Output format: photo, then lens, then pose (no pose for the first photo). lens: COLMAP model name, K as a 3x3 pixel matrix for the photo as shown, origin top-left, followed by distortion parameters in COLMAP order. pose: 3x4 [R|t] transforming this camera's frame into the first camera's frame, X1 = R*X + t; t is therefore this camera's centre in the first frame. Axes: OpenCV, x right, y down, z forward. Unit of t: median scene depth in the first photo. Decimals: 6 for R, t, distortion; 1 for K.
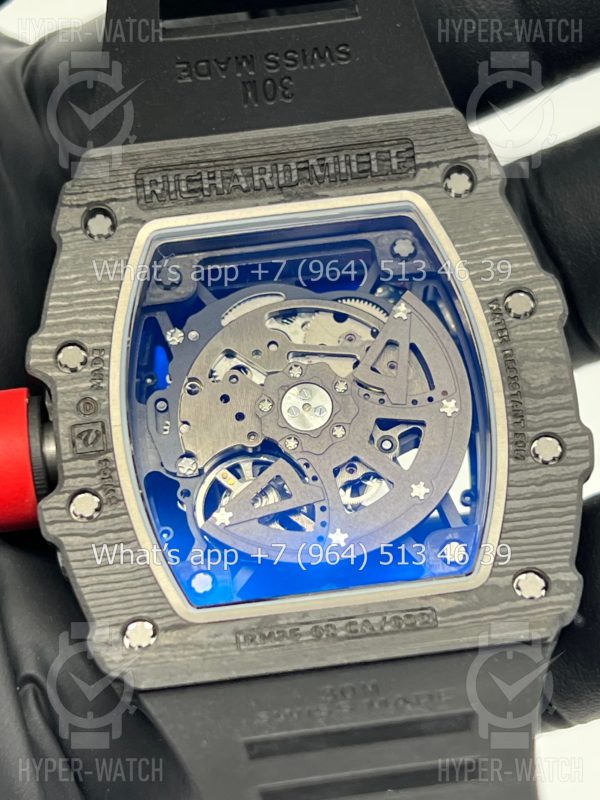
lens RADIAL K [[1912.9, 0, 298.5], [0, 1912.9, 400.8], [0, 0, 1]] dist [0.173907, 0.000000]
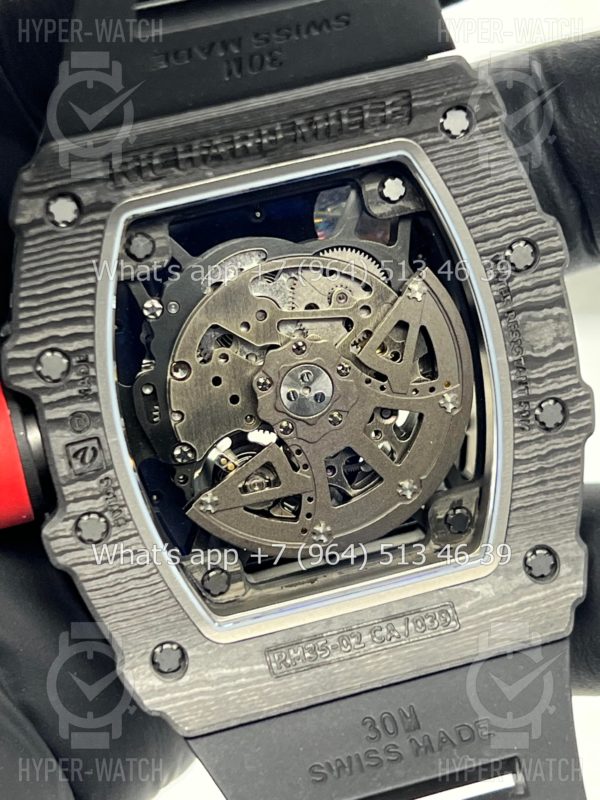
lens RADIAL K [[1912.9, 0, 301.5], [0, 1912.9, 399.5], [0, 0, 1]] dist [0.173907, 0.000000]
pose [[0.975082, -0.117993, 0.187864, -0.178994], [0.000123, 0.847114, 0.531411, -0.502783], [-0.221845, -0.518146, 0.826020, 0.213170]]
